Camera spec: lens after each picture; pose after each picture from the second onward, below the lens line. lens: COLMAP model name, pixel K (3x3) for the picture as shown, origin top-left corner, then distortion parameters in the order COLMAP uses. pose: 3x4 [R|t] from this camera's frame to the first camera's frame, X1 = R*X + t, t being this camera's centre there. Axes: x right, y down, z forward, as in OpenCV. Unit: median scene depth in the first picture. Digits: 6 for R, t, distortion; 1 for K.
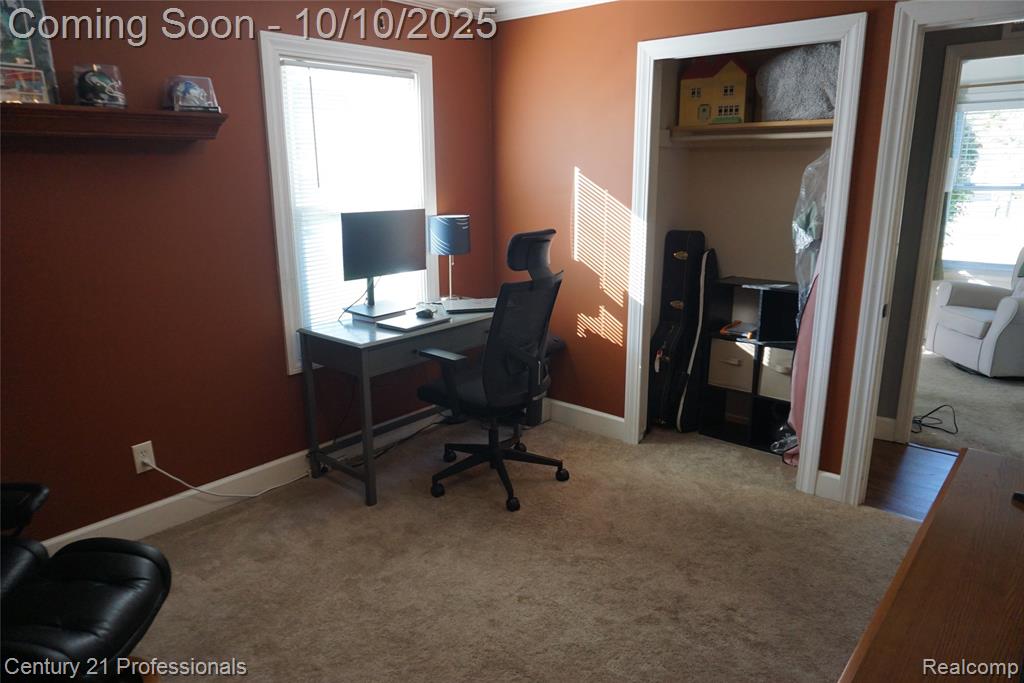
lens RADIAL K [[698.9, 0, 512.0], [0, 698.9, 341.5], [0, 0, 1]] dist [-0.001710, 0.001716]
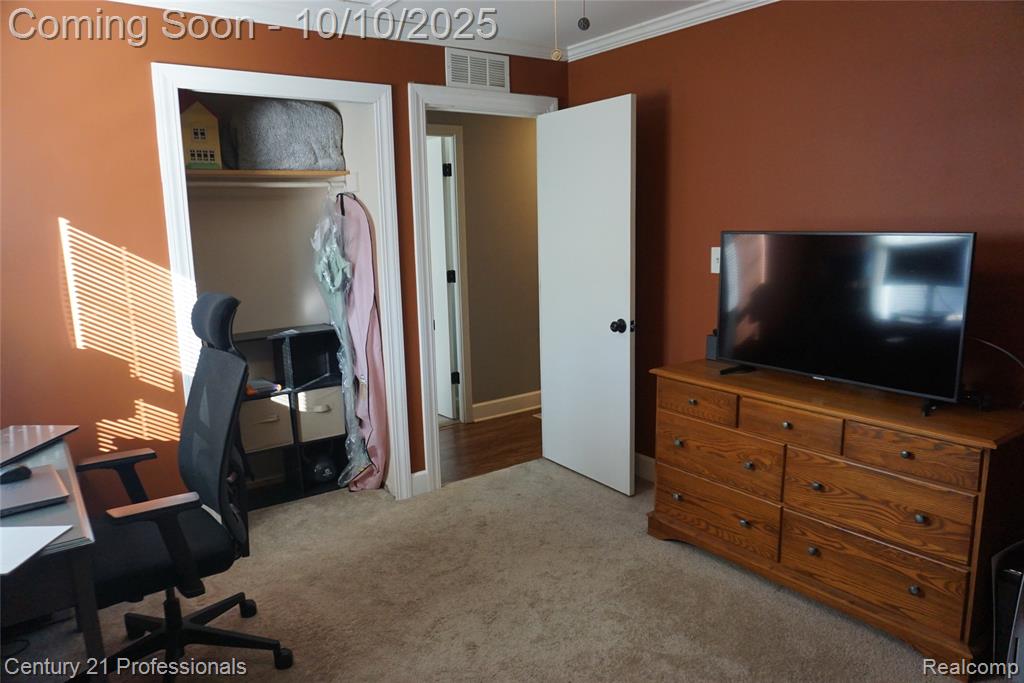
lens RADIAL K [[703.6, 0, 514.0], [0, 703.6, 346.3], [0, 0, 1]] dist [0.000681, 0.001484]
pose [[0.241091, -0.180325, 0.953603, -0.511452], [0.259890, 0.958696, 0.115583, -0.093209], [-0.935057, 0.219966, 0.277998, 0.421971]]
